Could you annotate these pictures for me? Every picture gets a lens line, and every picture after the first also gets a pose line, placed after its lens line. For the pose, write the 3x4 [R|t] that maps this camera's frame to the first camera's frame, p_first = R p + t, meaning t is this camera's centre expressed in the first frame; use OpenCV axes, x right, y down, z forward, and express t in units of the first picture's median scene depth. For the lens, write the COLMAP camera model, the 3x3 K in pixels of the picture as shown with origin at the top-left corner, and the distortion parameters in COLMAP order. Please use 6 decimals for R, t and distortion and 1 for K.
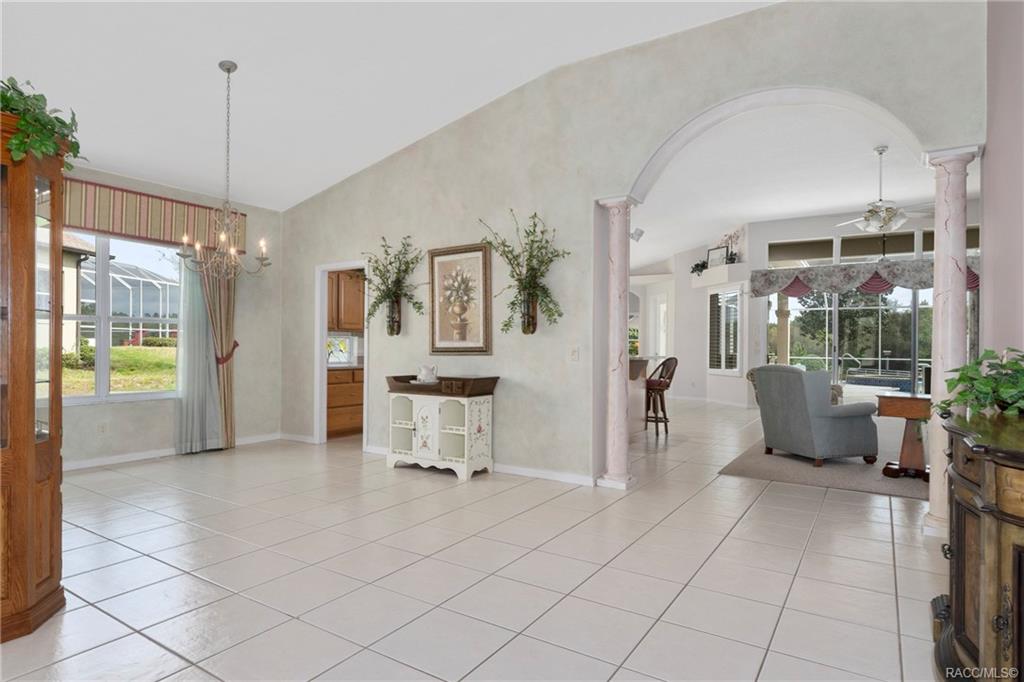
lens RADIAL K [[569.5, 0, 512.1], [0, 569.5, 341.5], [0, 0, 1]] dist [-0.003879, -0.000184]
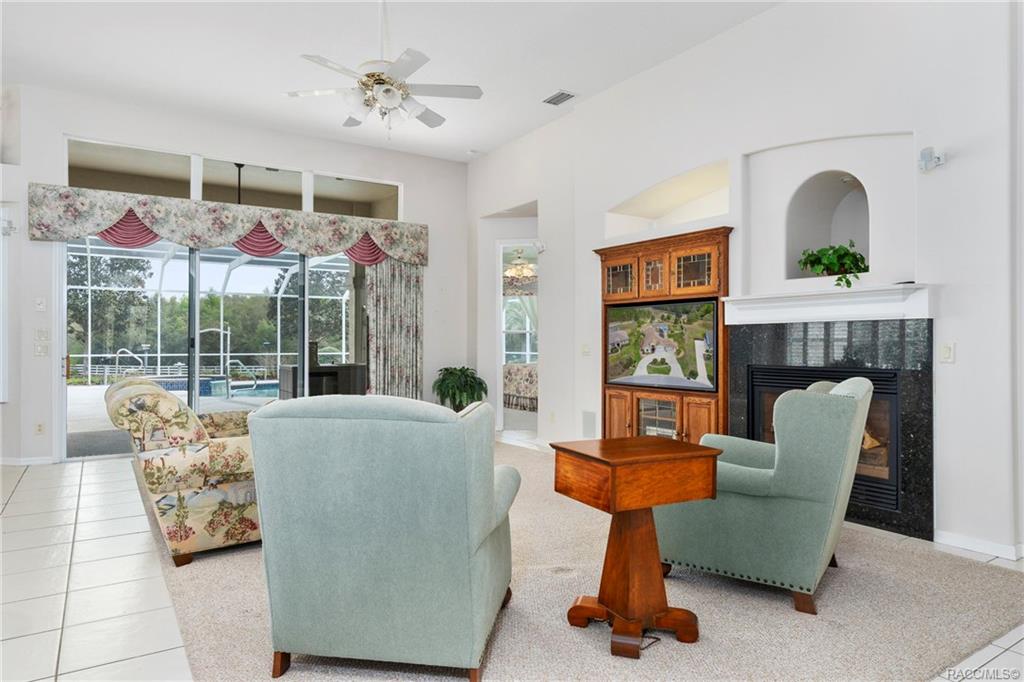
lens RADIAL K [[620.8, 0, 511.6], [0, 620.8, 340.7], [0, 0, 1]] dist [0.010612, 0.002562]
pose [[0.402562, -0.004180, 0.915383, 0.095727], [-0.003950, 0.999972, 0.006304, 0.007116], [-0.915384, -0.006153, 0.402534, 0.417664]]
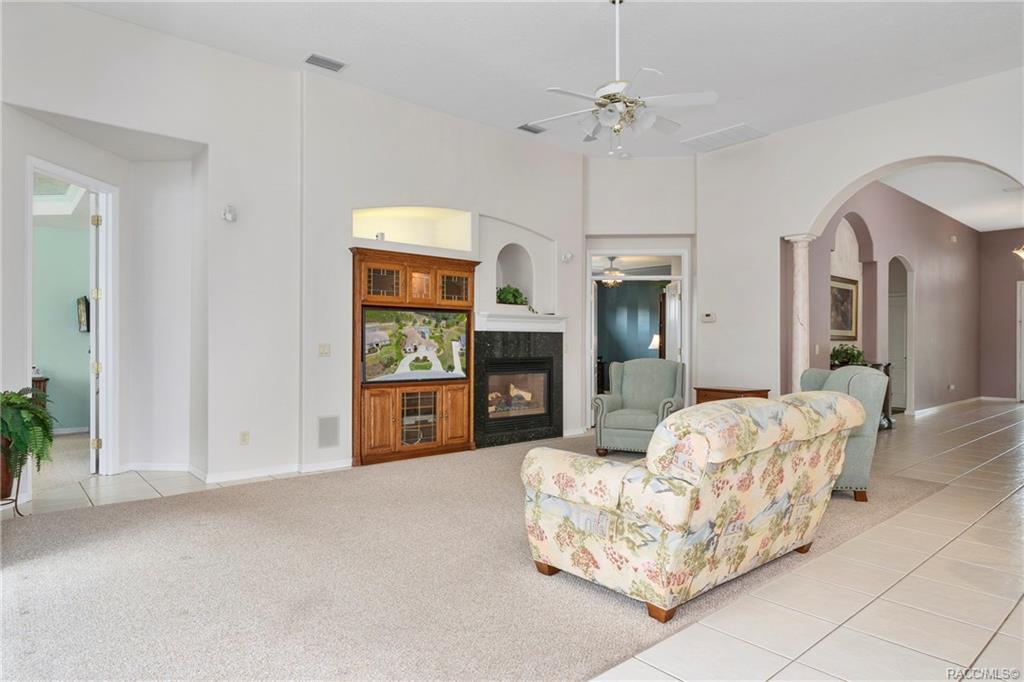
lens RADIAL K [[569.5, 0, 511.5], [0, 569.5, 349.9], [0, 0, 1]] dist [-0.003879, -0.000184]
pose [[-0.952827, 0.008374, 0.303399, 0.352461], [0.004403, 0.999895, -0.013772, 0.025316], [-0.303483, -0.011787, -0.952764, 0.988489]]
